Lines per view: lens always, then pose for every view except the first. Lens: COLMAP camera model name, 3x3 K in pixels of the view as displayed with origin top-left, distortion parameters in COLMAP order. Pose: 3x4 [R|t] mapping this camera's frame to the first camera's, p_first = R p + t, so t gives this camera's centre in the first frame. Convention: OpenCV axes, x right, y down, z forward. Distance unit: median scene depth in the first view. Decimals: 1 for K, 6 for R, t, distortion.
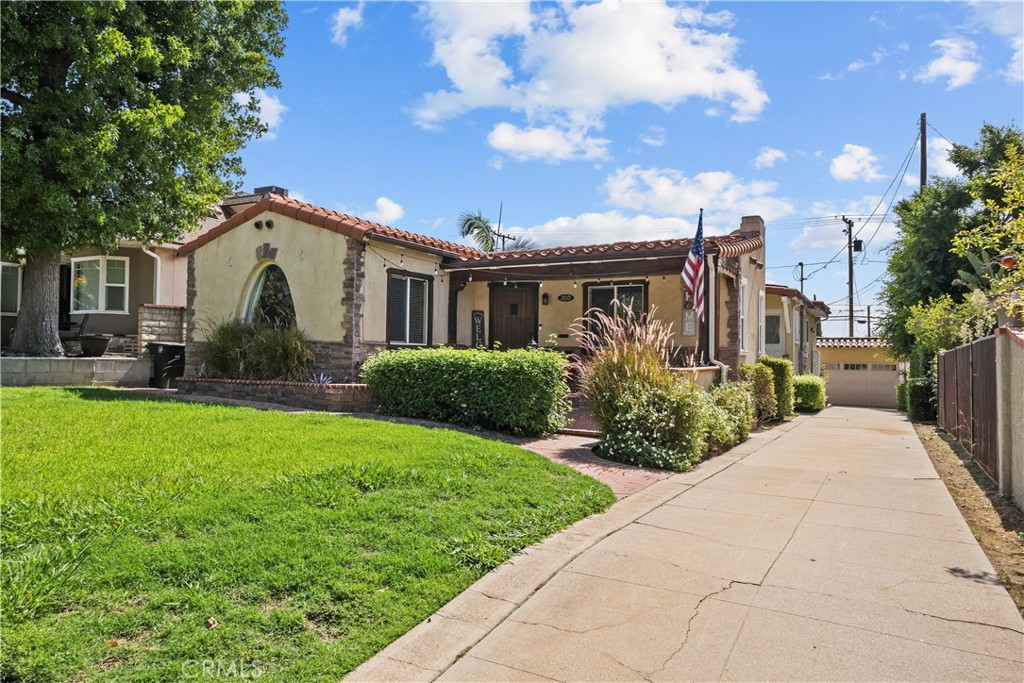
lens RADIAL K [[635.5, 0, 512.0], [0, 635.5, 341.5], [0, 0, 1]] dist [0.014783, 0.000068]
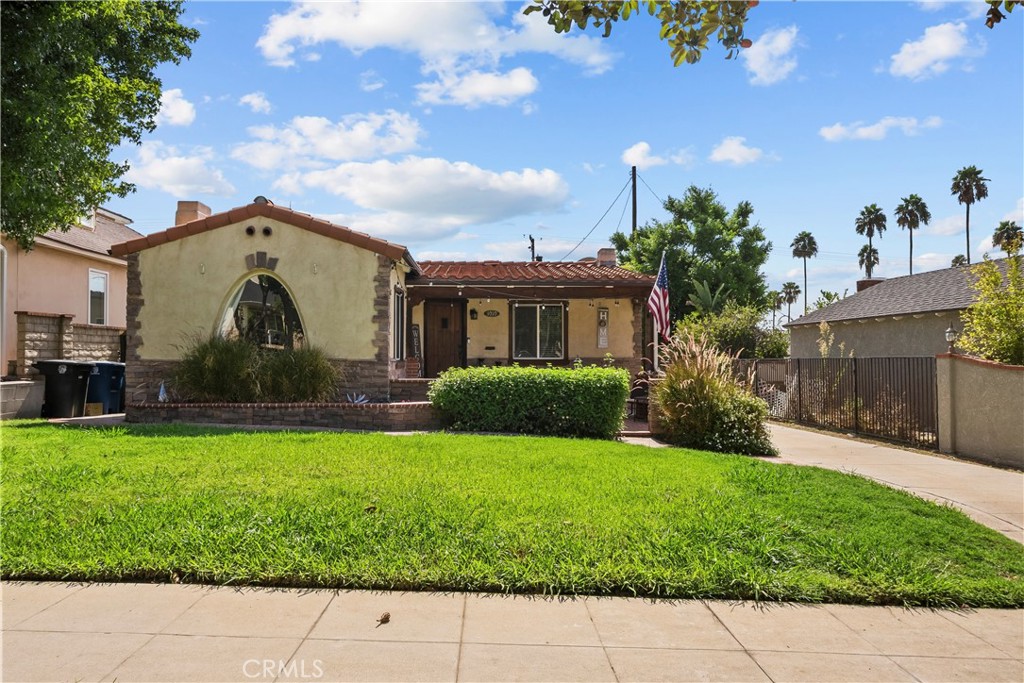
lens RADIAL K [[635.5, 0, 512.0], [0, 635.5, 341.5], [0, 0, 1]] dist [0.014783, 0.000068]
pose [[0.876173, -0.000556, 0.481996, -0.518522], [-0.000013, 0.999999, 0.001177, -0.027408], [-0.481996, -0.001038, 0.876173, 0.028569]]
